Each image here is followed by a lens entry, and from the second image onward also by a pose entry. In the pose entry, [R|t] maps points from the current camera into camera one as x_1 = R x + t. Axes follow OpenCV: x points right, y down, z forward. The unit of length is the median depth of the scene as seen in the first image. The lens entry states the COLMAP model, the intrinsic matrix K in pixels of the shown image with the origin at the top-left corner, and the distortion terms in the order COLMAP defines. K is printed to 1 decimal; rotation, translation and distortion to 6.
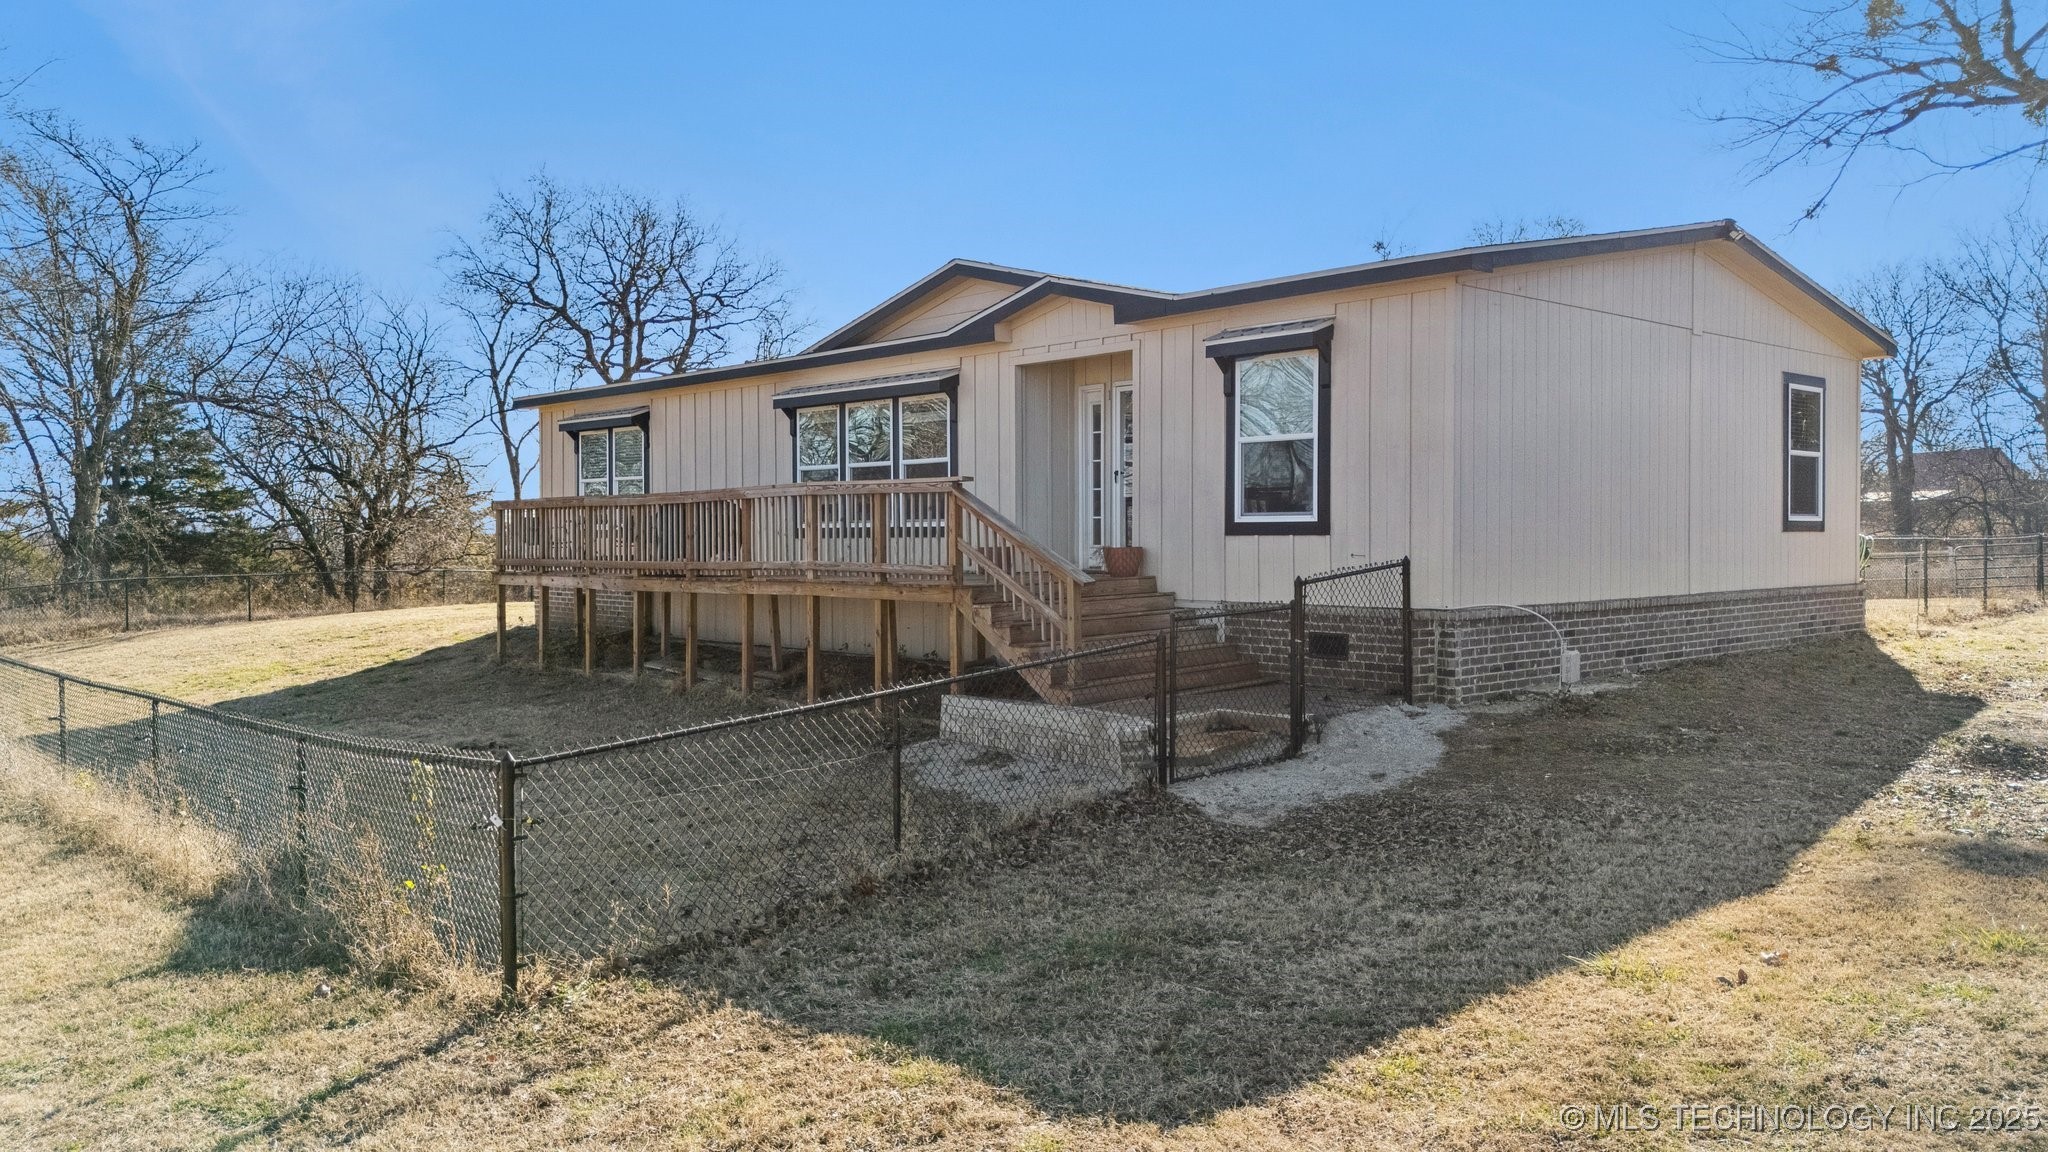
lens RADIAL K [[1553.5, 0, 1024.0], [0, 1553.5, 576.0], [0, 0, 1]] dist [0.052141, -0.008470]
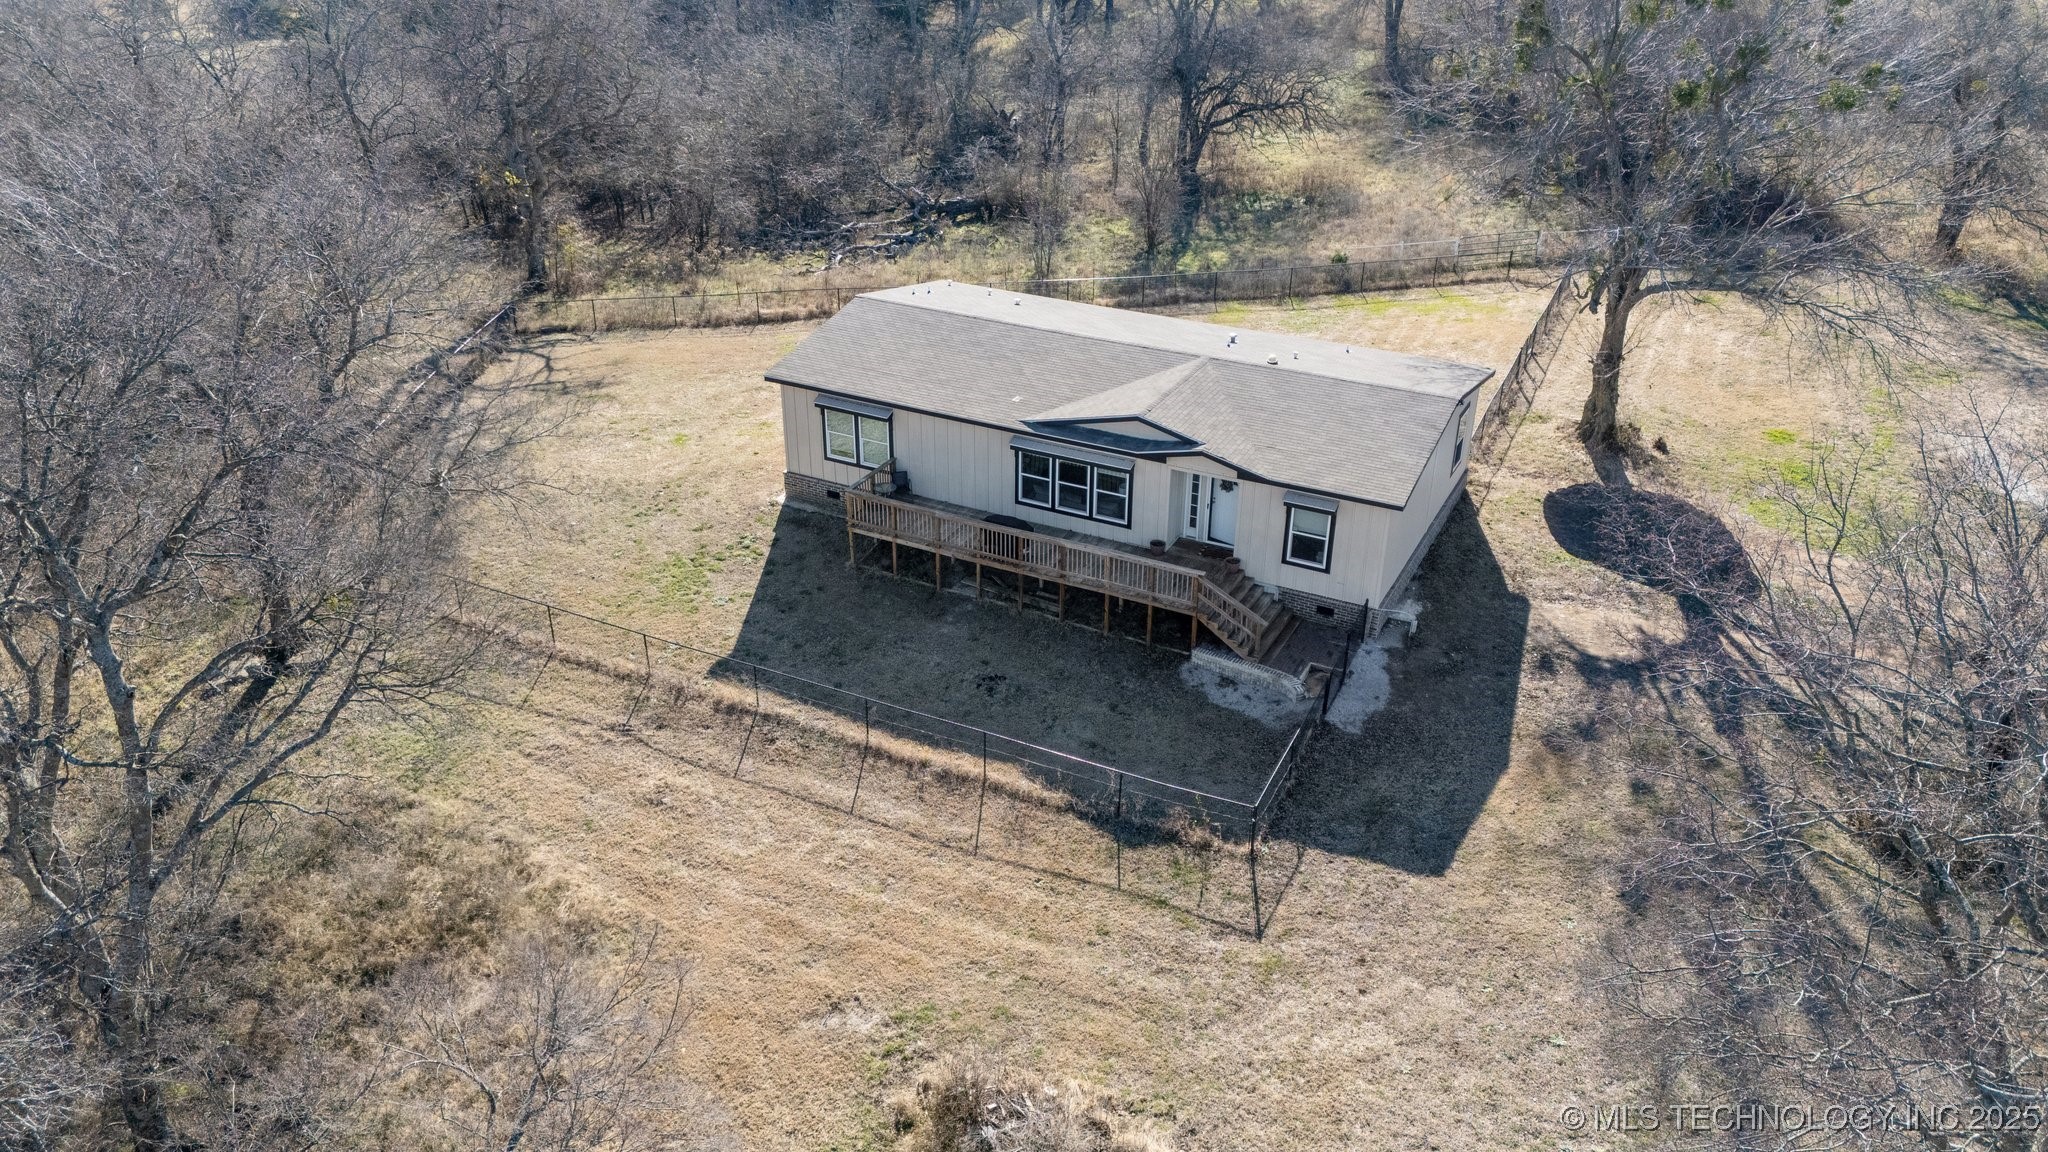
lens RADIAL K [[1553.5, 0, 1024.0], [0, 1553.5, 576.0], [0, 0, 1]] dist [0.052141, -0.008470]
pose [[0.937401, -0.161891, 0.308335, -1.107660], [0.005513, 0.892167, 0.451673, -1.220102], [-0.348208, -0.421699, 0.837210, -1.042424]]
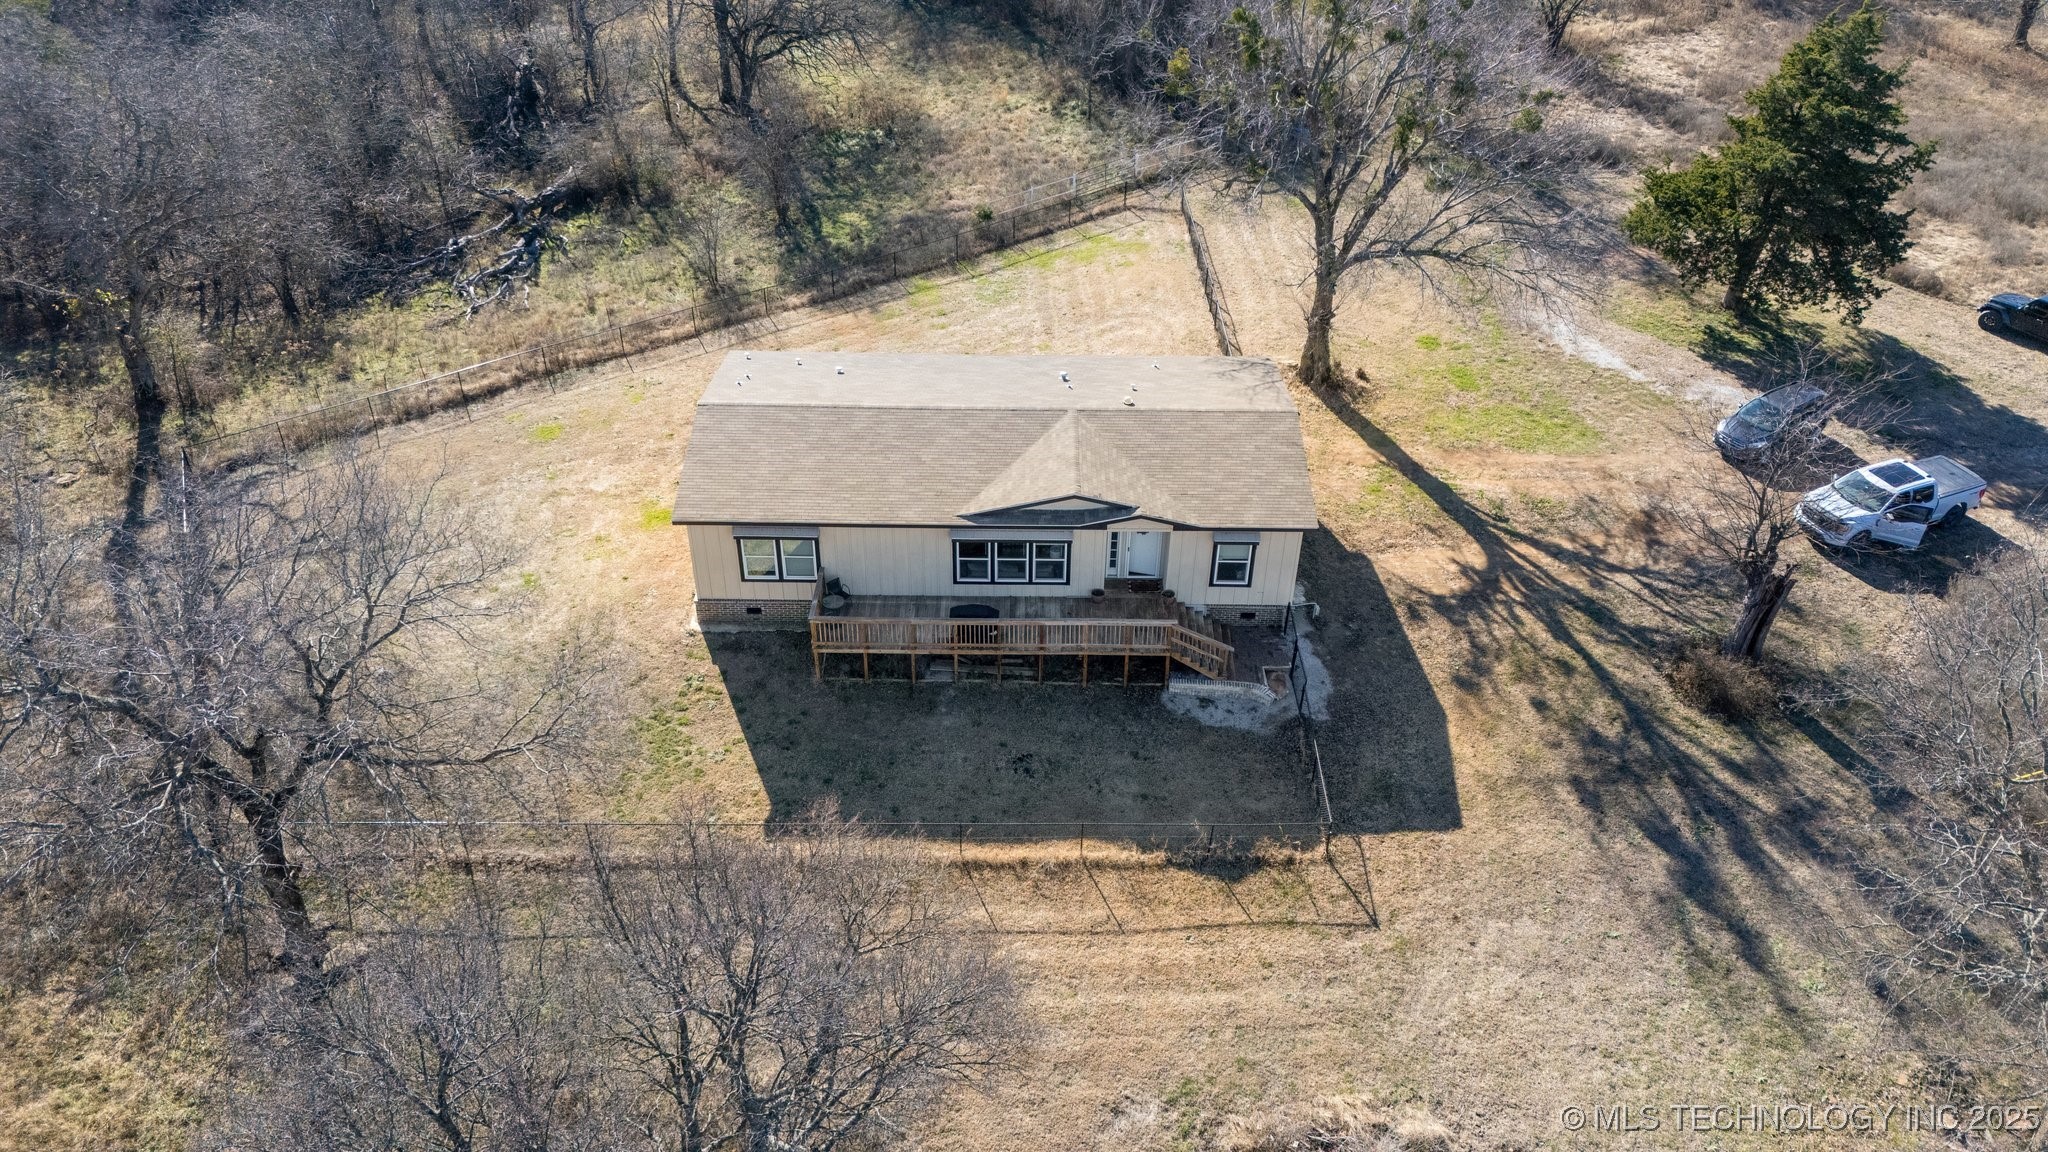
lens RADIAL K [[1553.5, 0, 1024.0], [0, 1553.5, 576.0], [0, 0, 1]] dist [0.052141, -0.008470]
pose [[0.666757, -0.435566, 0.604746, -1.998770], [-0.001155, 0.810834, 0.585274, -1.880829], [-0.745274, -0.390934, 0.540126, -0.353581]]
